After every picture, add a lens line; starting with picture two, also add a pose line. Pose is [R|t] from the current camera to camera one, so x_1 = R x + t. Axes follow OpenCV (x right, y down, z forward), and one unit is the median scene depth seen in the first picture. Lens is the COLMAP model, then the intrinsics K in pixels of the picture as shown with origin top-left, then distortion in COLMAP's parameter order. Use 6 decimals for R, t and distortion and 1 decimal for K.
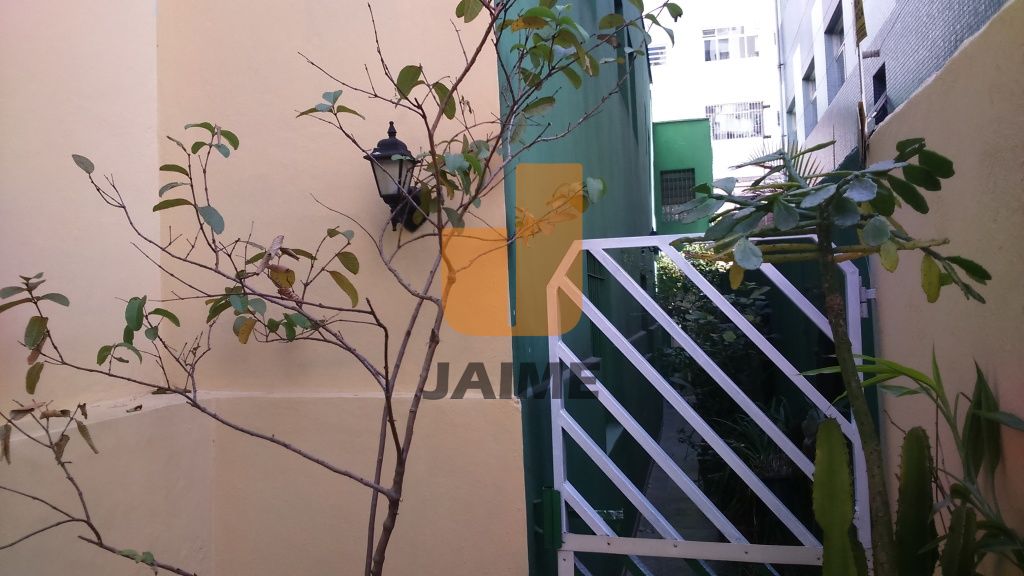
lens RADIAL K [[673.6, 0, 512.0], [0, 673.6, 288.0], [0, 0, 1]] dist [-0.000209, -0.000211]
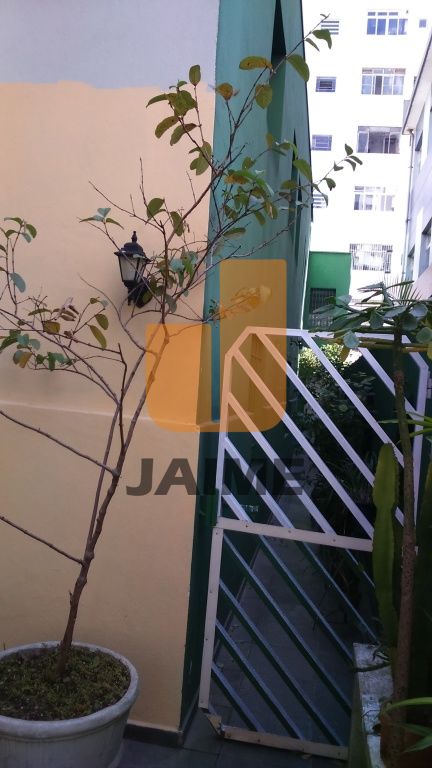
lens RADIAL K [[505.2, 0, 216.0], [0, 505.2, 384.0], [0, 0, 1]] dist [-0.000209, -0.000211]
pose [[0.992227, 0.112100, 0.054036, -0.025470], [-0.114191, 0.992758, 0.037305, 0.025359], [-0.049463, -0.043186, 0.997842, -0.136041]]
